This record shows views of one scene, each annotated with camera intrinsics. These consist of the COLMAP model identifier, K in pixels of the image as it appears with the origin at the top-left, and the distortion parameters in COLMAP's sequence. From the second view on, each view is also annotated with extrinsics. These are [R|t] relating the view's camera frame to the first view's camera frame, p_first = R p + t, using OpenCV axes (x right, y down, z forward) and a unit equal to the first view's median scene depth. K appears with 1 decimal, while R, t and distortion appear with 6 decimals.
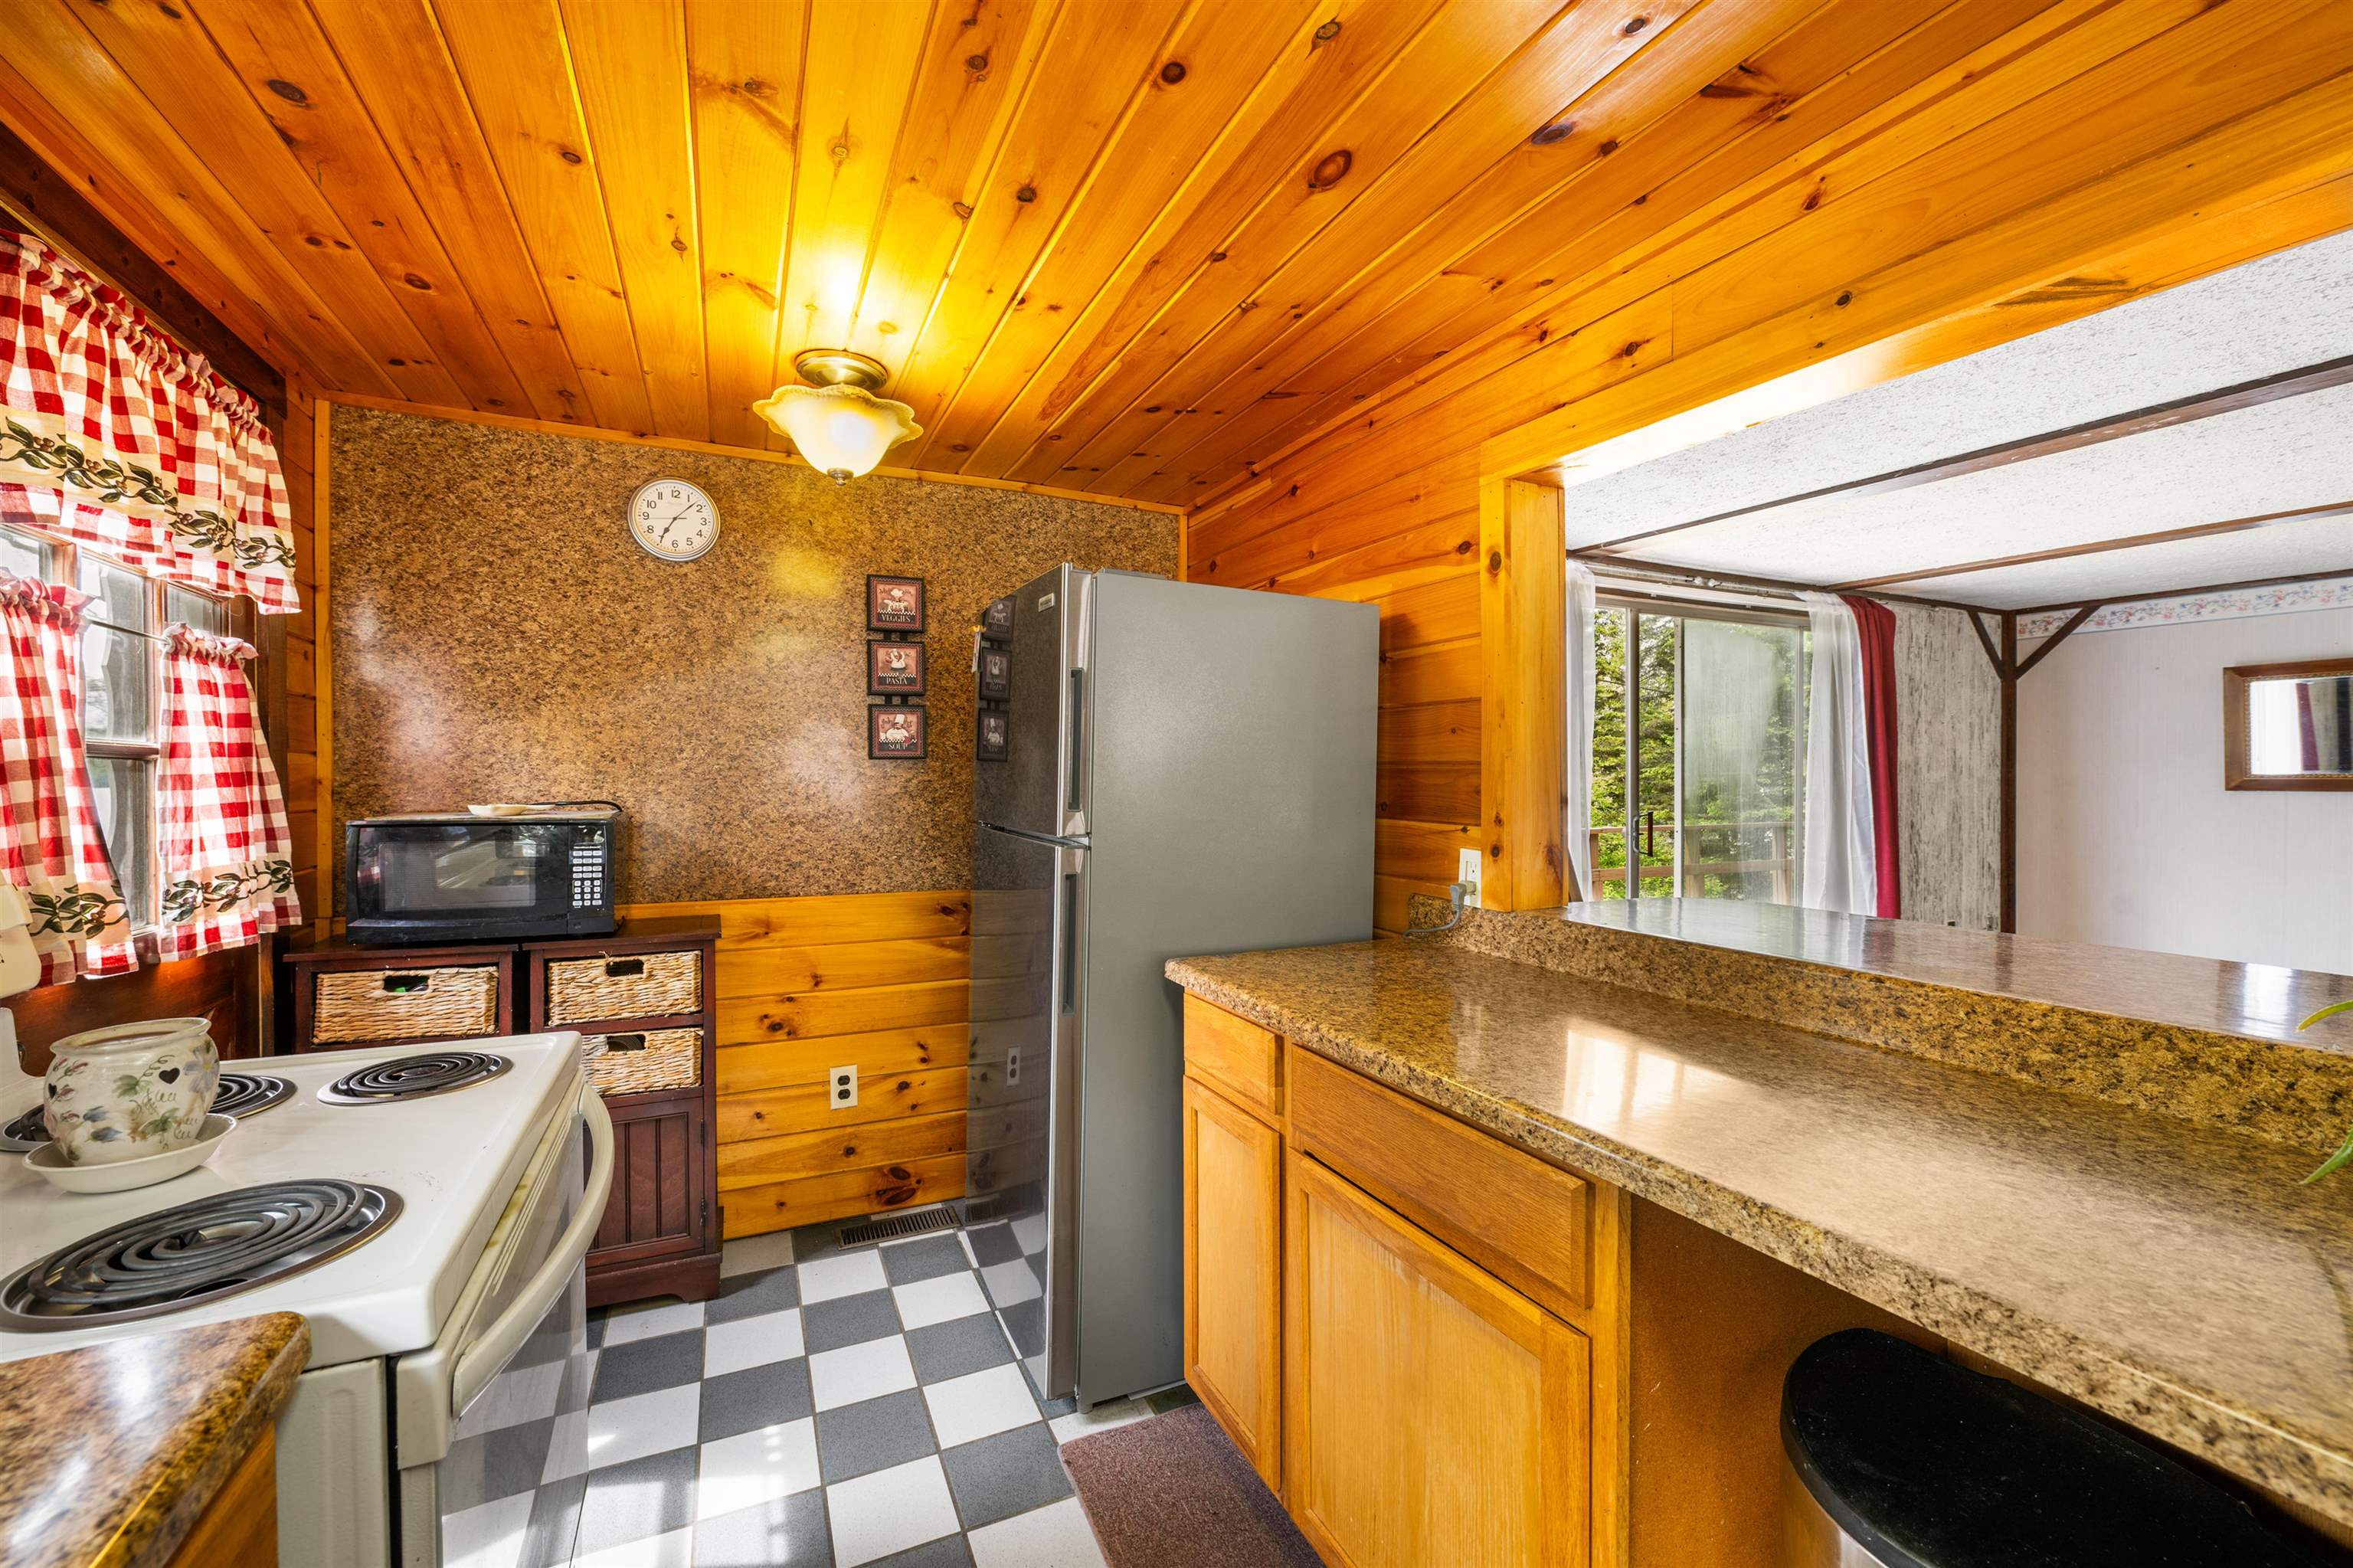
lens RADIAL K [[941.5, 0, 1172.1], [0, 941.5, 783.2], [0, 0, 1]] dist [-0.007003, -0.000884]
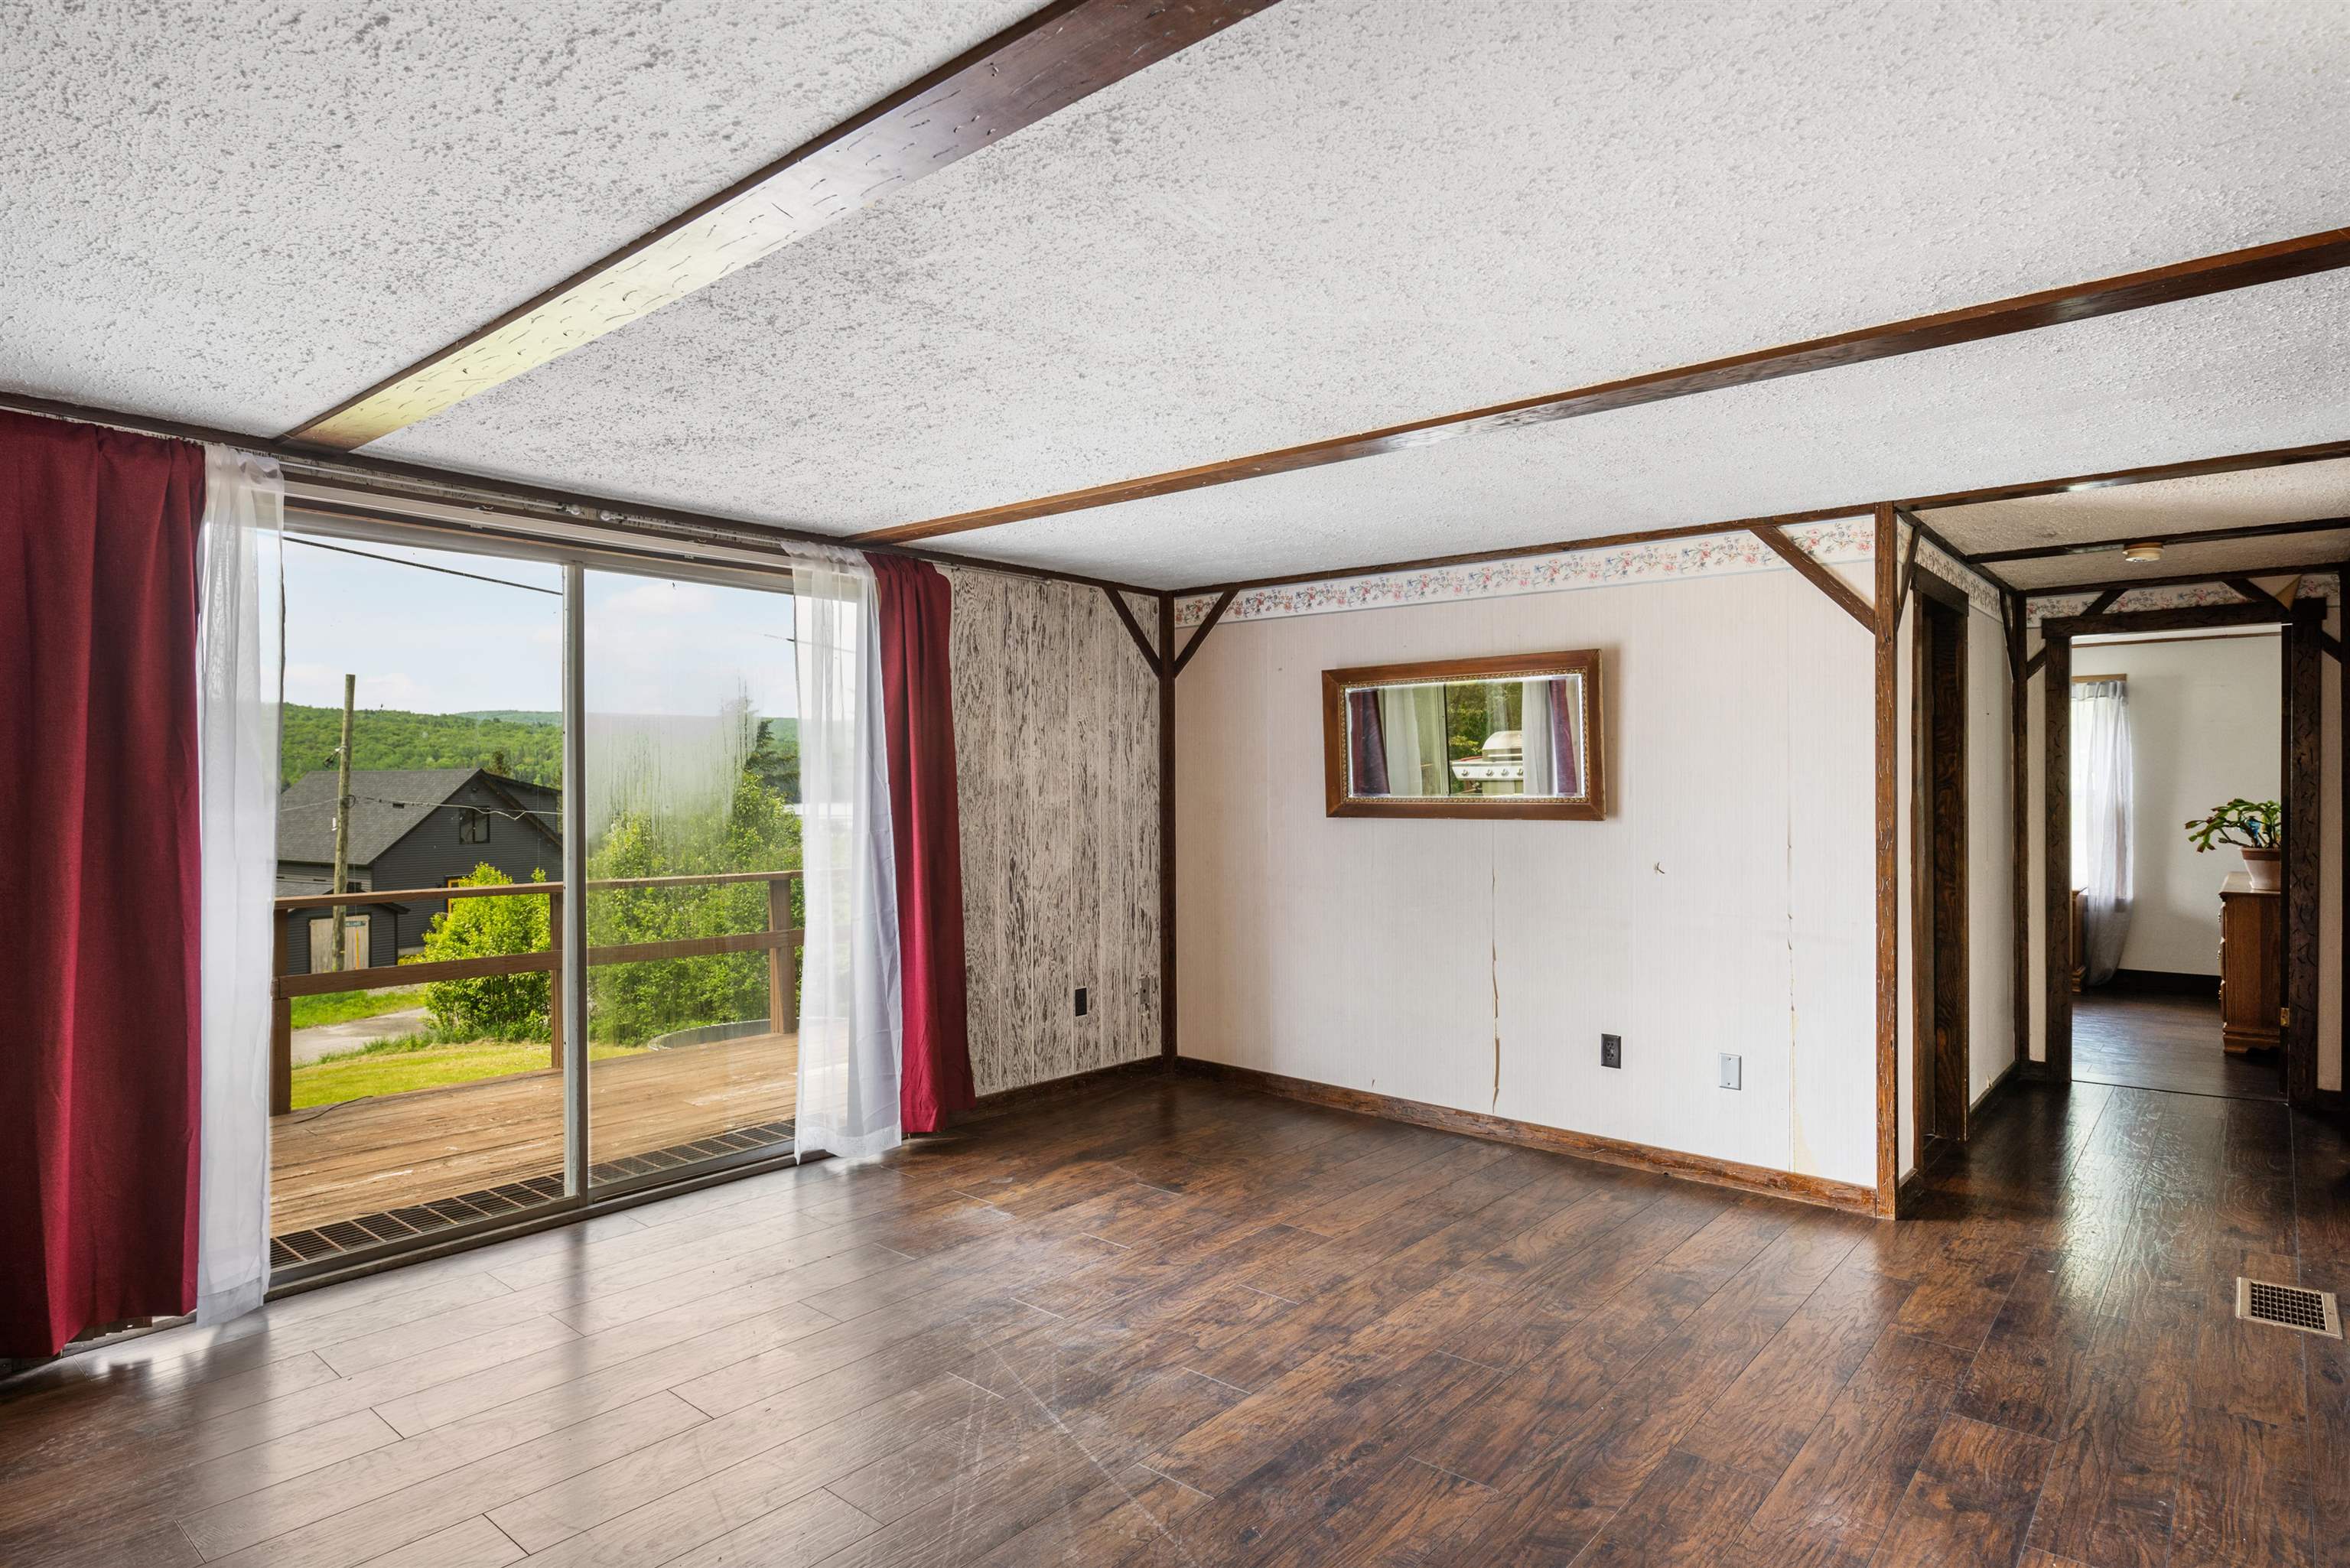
lens RADIAL K [[1294.1, 0, 1175.0], [0, 1294.1, 784.0], [0, 0, 1]] dist [-0.007165, -0.000662]
pose [[0.911035, 0.001091, 0.412328, 0.963736], [0.004029, 0.999925, -0.011547, -0.016756], [-0.412310, 0.012181, 0.910962, -0.009013]]
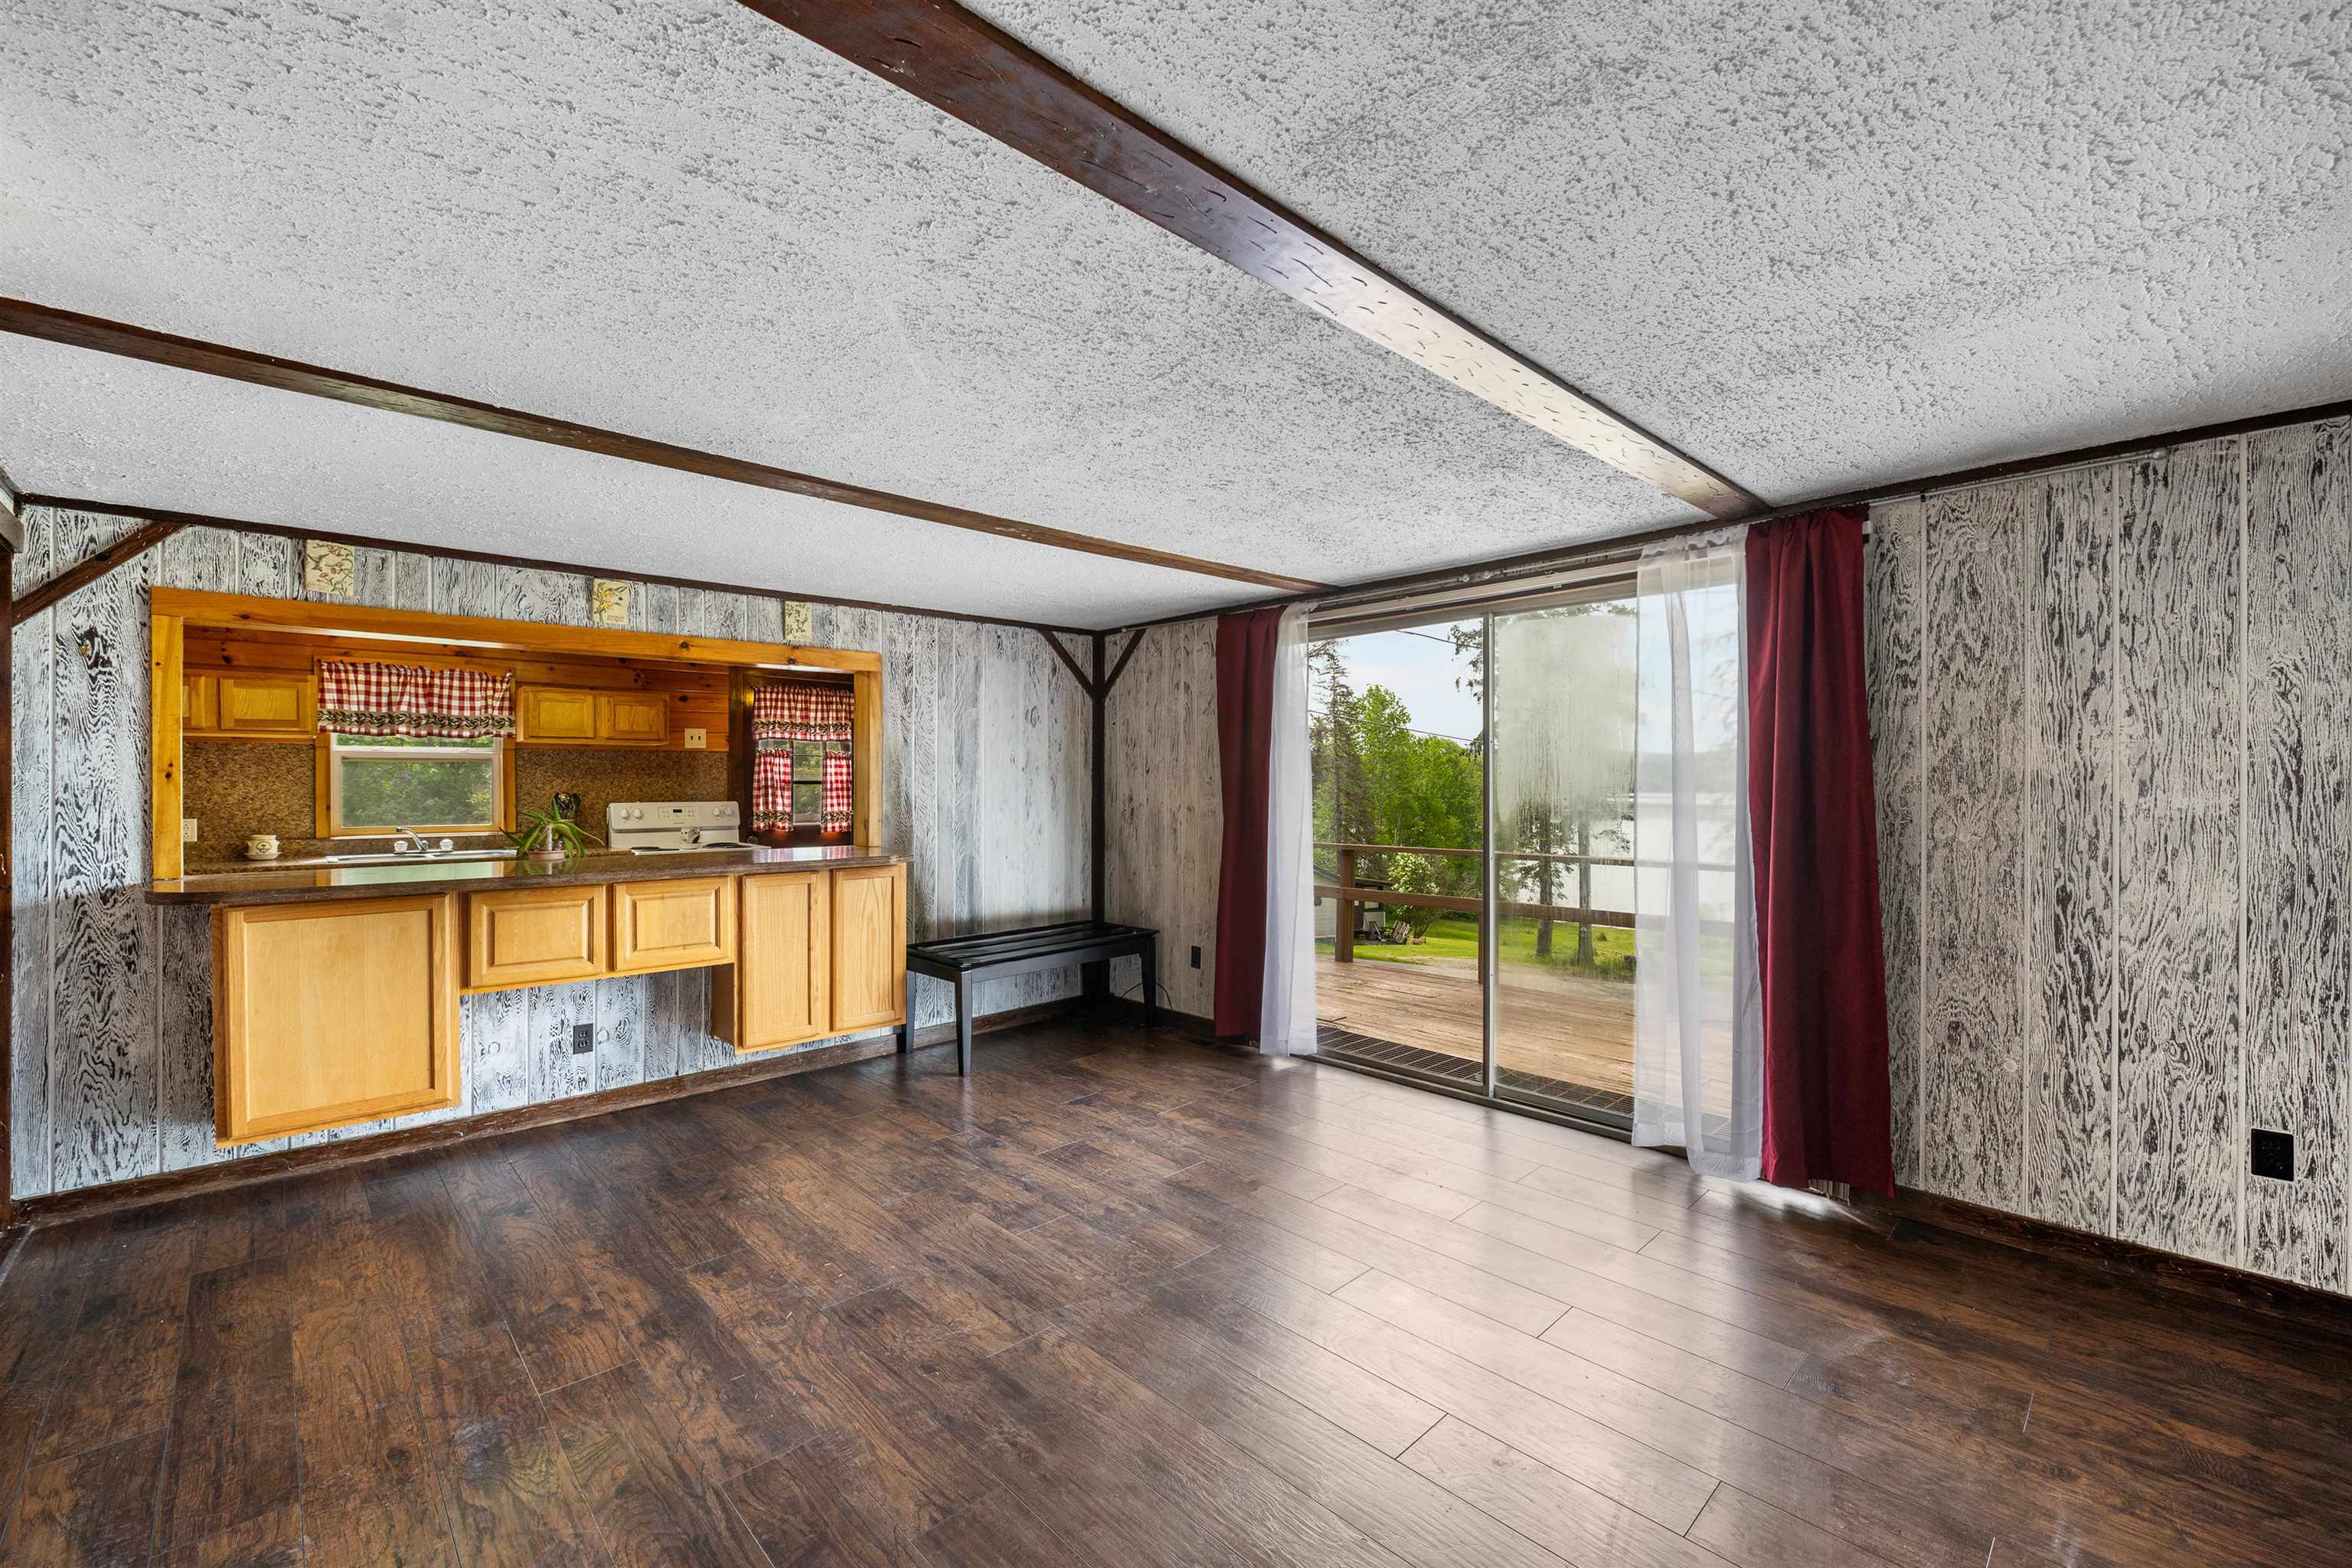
lens RADIAL K [[960.6, 0, 1172.4], [0, 960.6, 791.5], [0, 0, 1]] dist [-0.005614, -0.001643]
pose [[0.309561, 0.009570, -0.950831, 2.282152], [-0.009431, 0.999931, 0.006994, -0.024638], [0.950833, 0.006802, 0.309630, 0.753917]]
